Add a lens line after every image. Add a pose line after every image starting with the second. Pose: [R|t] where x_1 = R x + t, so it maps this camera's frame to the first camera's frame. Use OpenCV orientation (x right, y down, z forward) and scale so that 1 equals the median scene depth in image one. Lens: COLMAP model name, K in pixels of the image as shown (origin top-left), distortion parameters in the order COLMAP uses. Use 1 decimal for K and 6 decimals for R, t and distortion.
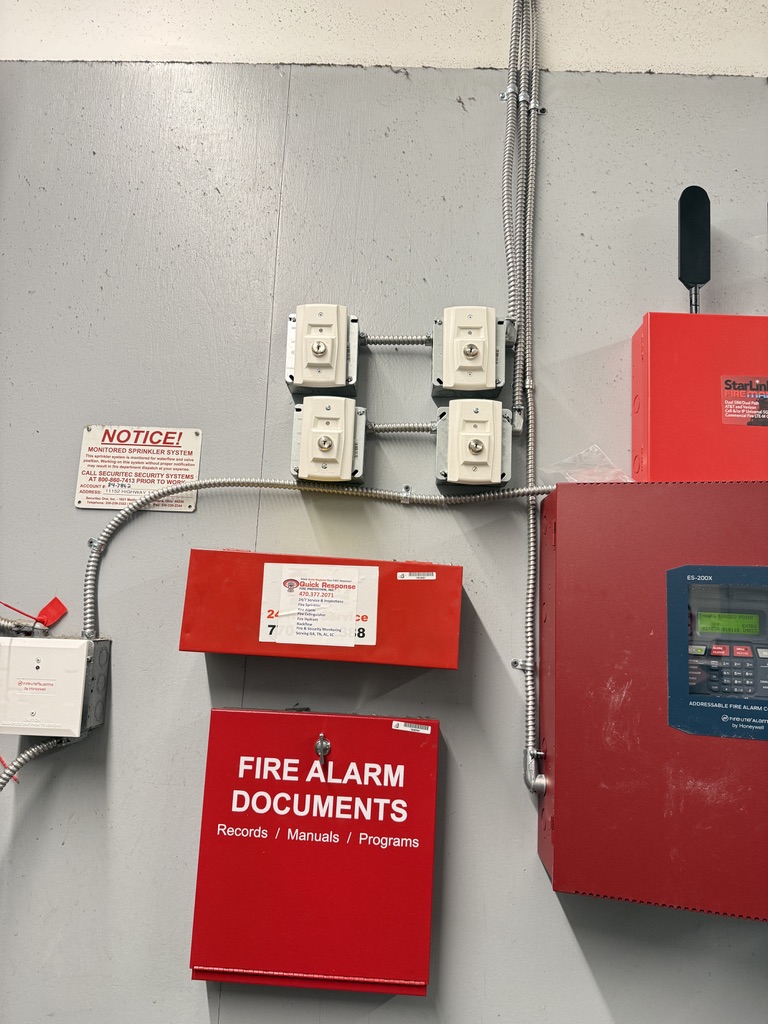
lens RADIAL K [[718.1, 0, 363.7], [0, 718.1, 532.9], [0, 0, 1]] dist [0.069973, -0.005434]
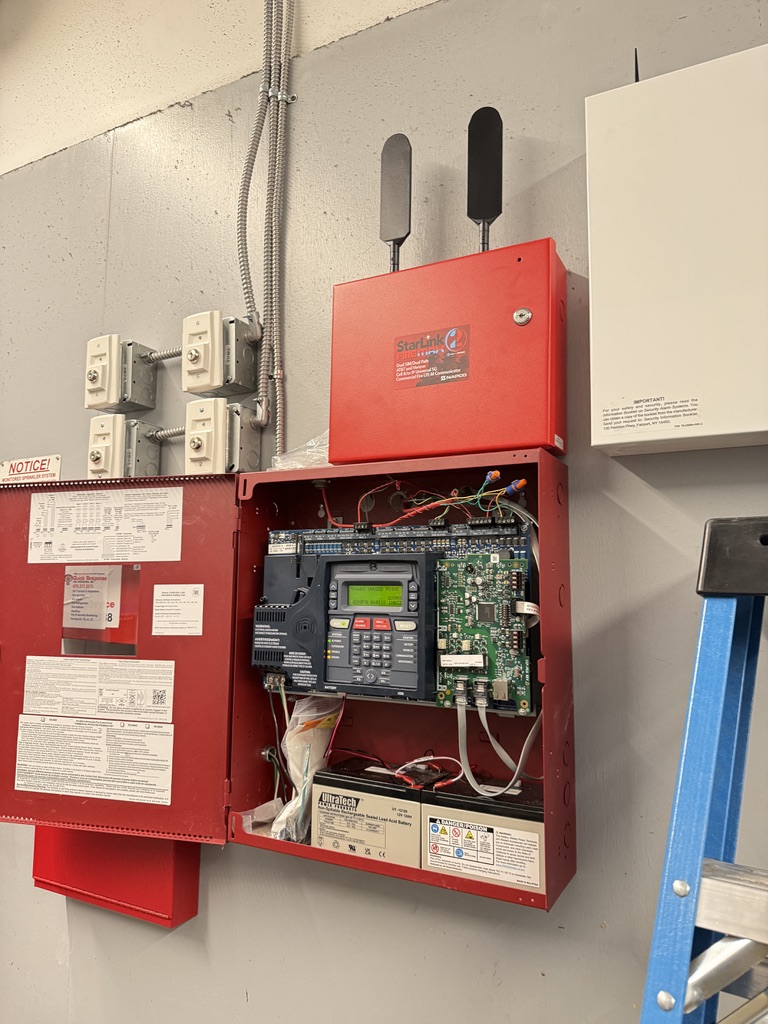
lens RADIAL K [[718.1, 0, 382.9], [0, 718.1, 518.8], [0, 0, 1]] dist [0.069973, -0.005434]
pose [[0.889962, -0.085713, -0.447908, 0.850040], [0.100331, 0.994914, 0.008960, 0.011228], [0.444861, -0.052913, 0.894035, 0.128604]]
